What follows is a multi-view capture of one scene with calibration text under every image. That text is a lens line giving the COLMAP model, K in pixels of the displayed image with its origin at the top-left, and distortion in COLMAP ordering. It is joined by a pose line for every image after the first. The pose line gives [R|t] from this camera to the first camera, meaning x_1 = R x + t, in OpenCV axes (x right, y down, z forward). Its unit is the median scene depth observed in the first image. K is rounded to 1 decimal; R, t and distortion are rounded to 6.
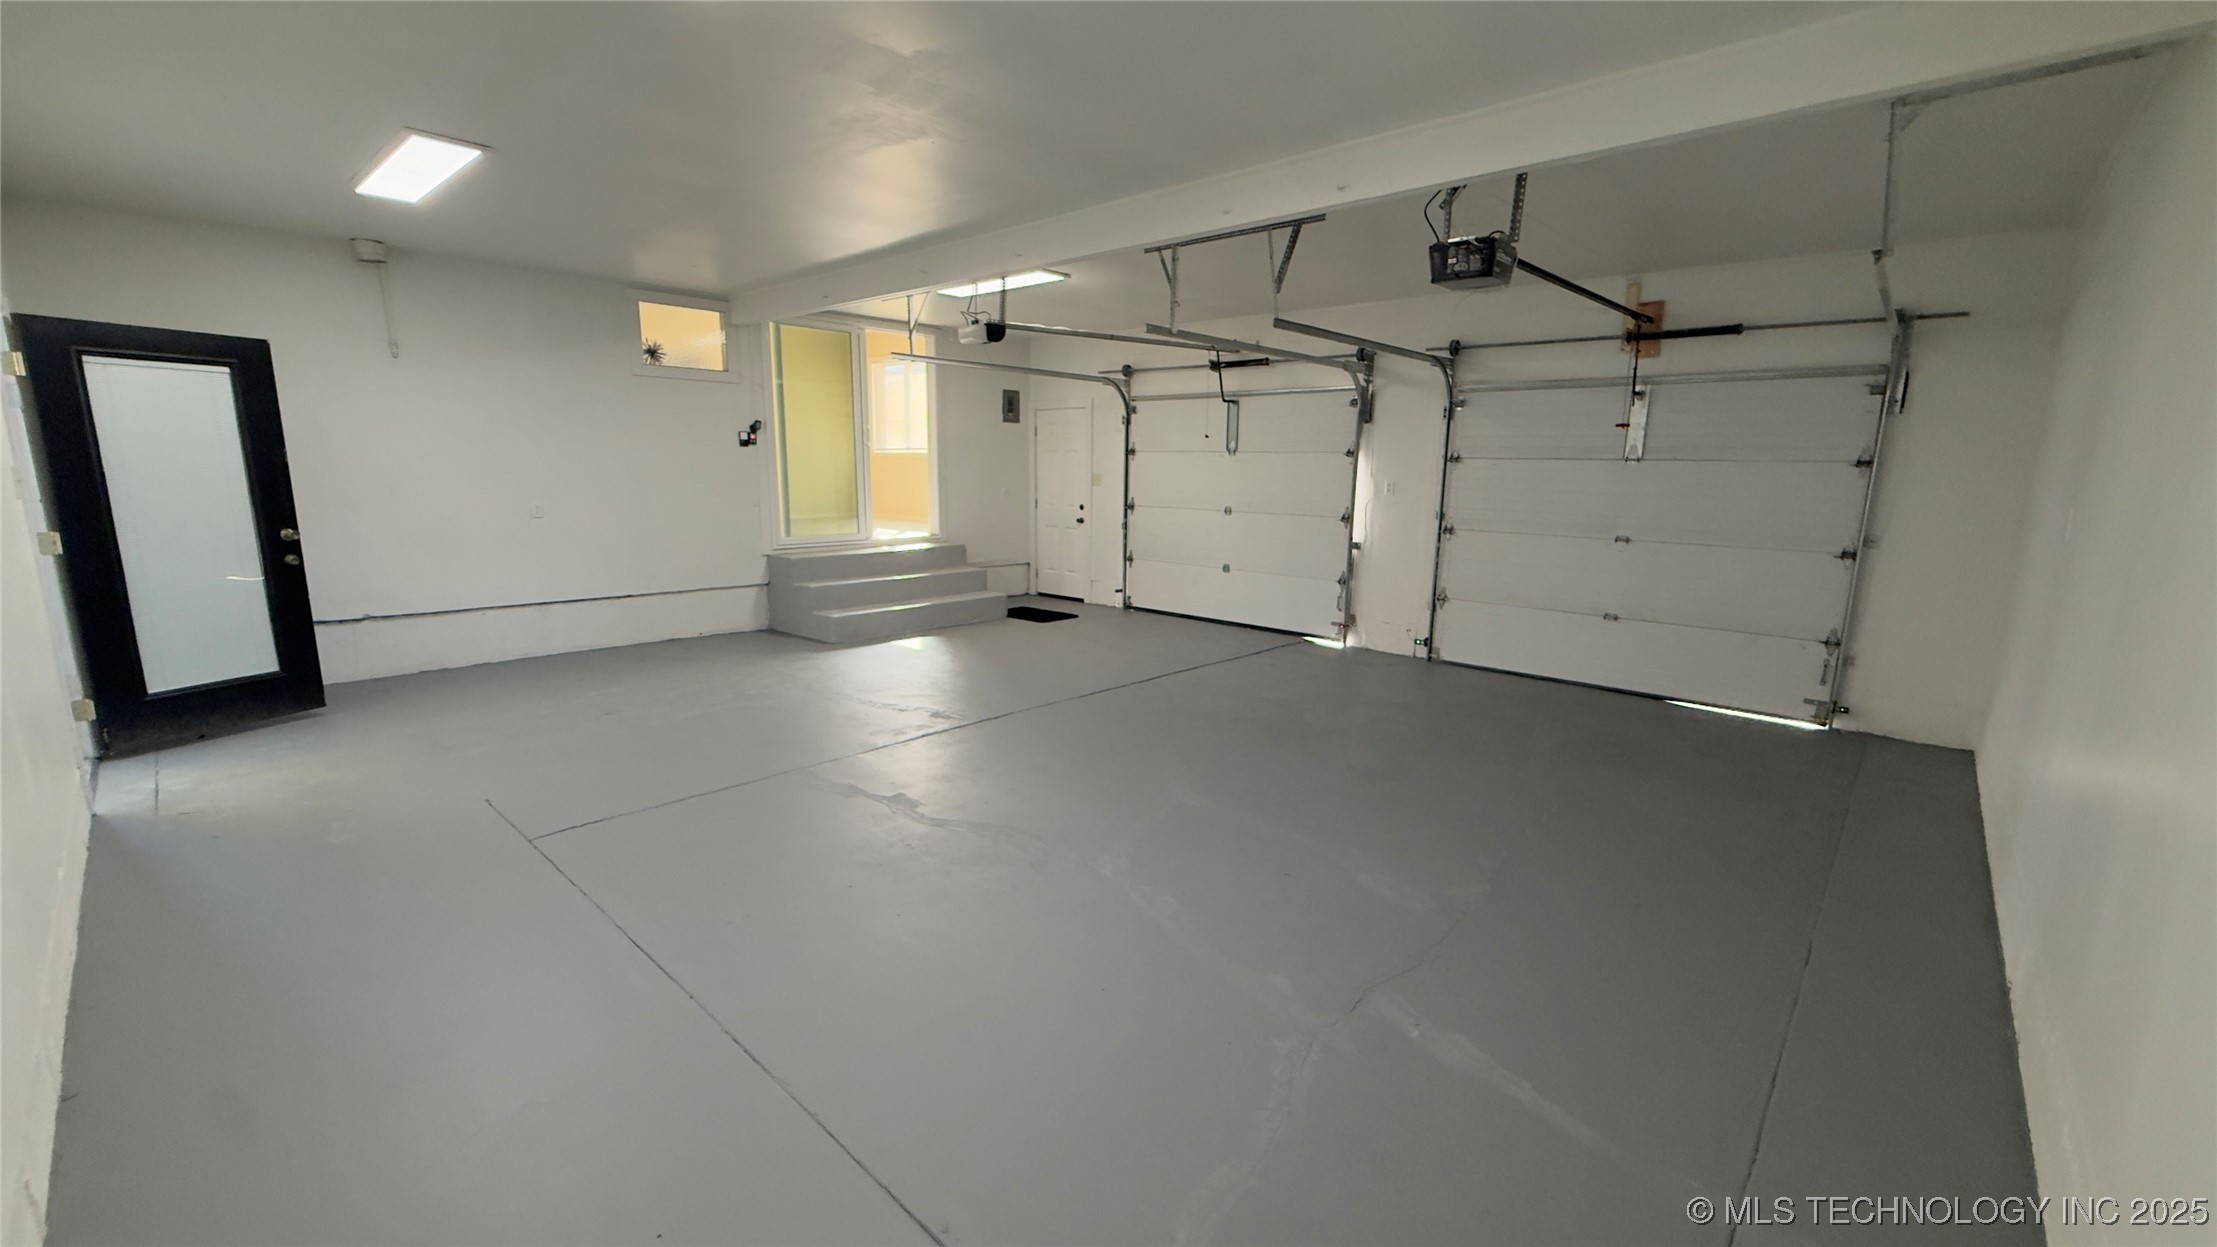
lens RADIAL K [[918.2, 0, 1110.5], [0, 918.2, 653.1], [0, 0, 1]] dist [-0.000062, -0.000132]
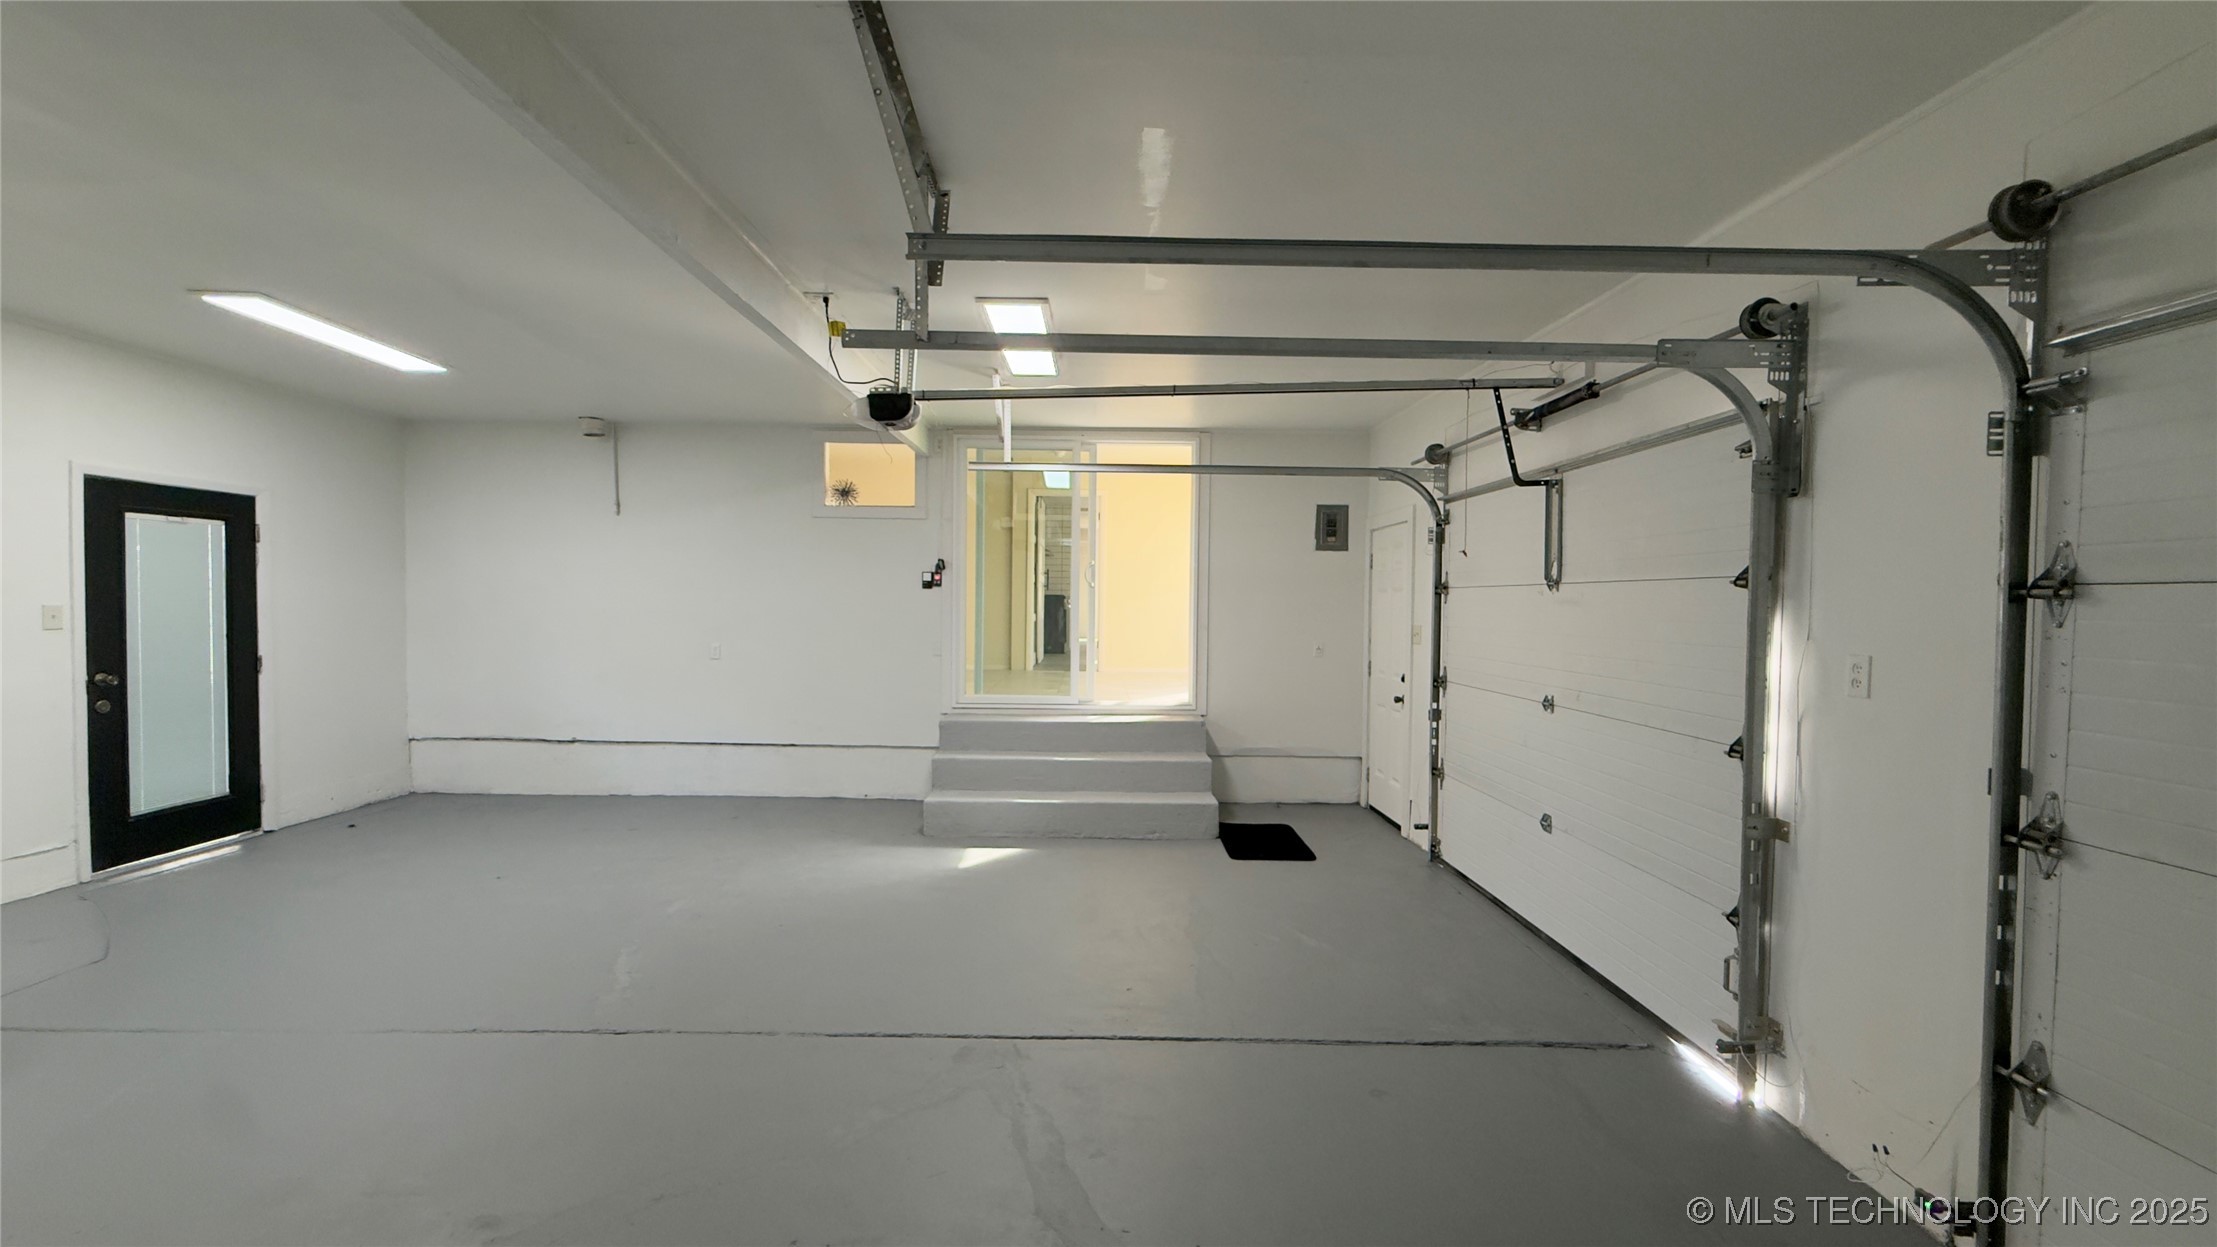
lens RADIAL K [[912.8, 0, 1094.8], [0, 912.8, 632.5], [0, 0, 1]] dist [0.030244, 0.000022]
pose [[0.679285, 0.019335, -0.733620, 0.348455], [-0.152491, 0.981553, -0.115328, -0.107950], [0.717857, 0.190211, 0.669703, 0.540381]]
